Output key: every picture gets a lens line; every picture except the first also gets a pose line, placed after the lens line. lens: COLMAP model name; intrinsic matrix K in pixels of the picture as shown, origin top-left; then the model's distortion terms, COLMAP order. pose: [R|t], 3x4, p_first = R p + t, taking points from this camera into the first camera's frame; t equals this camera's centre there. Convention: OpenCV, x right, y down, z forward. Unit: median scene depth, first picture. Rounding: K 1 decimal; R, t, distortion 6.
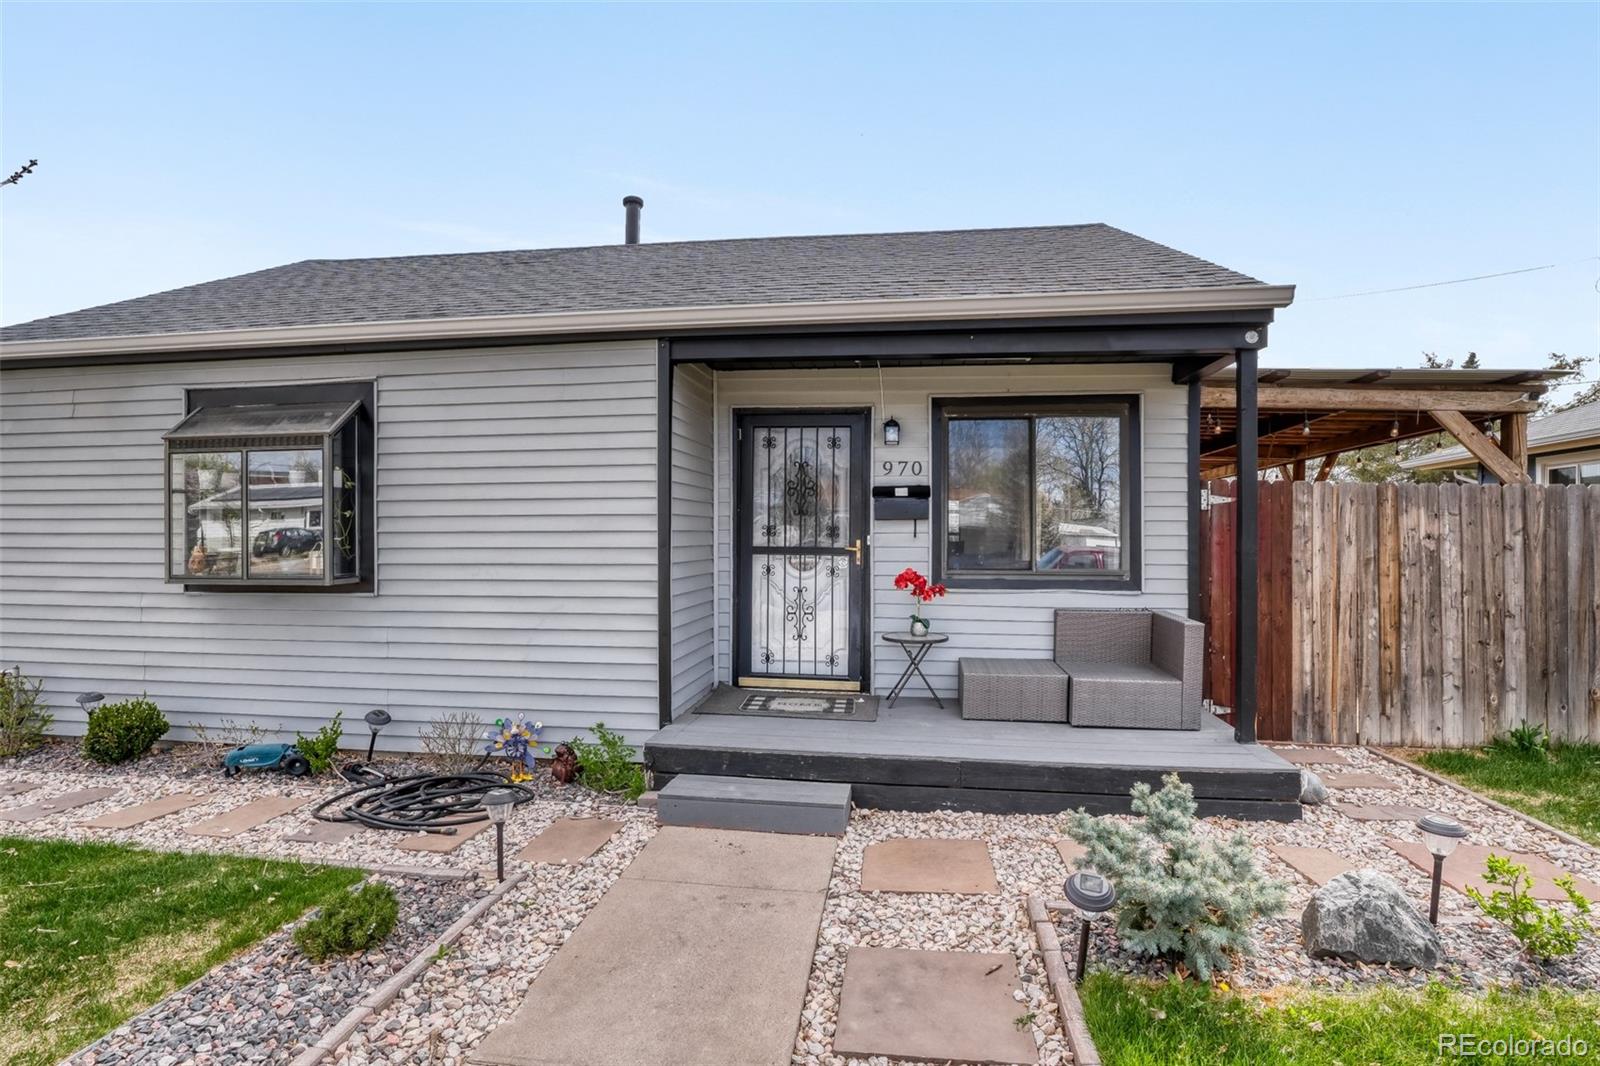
lens RADIAL K [[792.4, 0, 795.1], [0, 792.4, 542.5], [0, 0, 1]] dist [-0.041921, 0.006256]
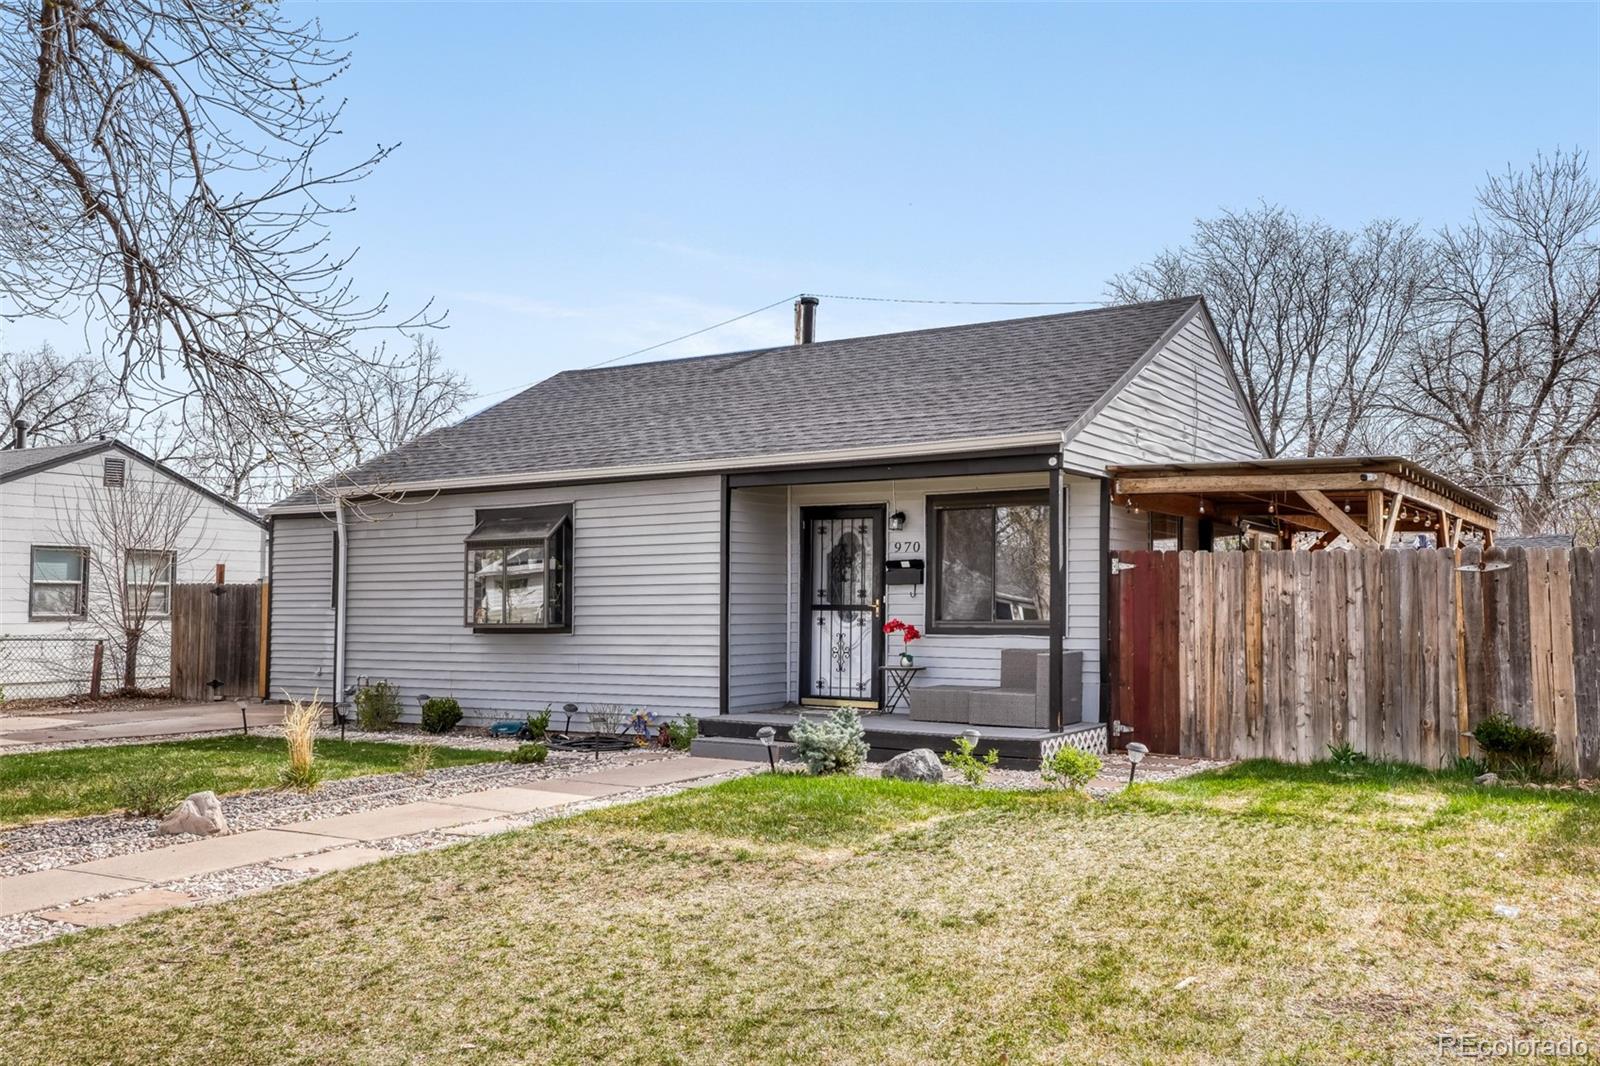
lens RADIAL K [[1315.4, 0, 796.7], [0, 1315.4, 535.7], [0, 0, 1]] dist [0.024804, 0.003611]
pose [[0.911180, -0.026691, -0.411143, 0.970890], [-0.000033, 0.997895, -0.064855, 0.037667], [0.412008, 0.059108, 0.909261, -1.246493]]
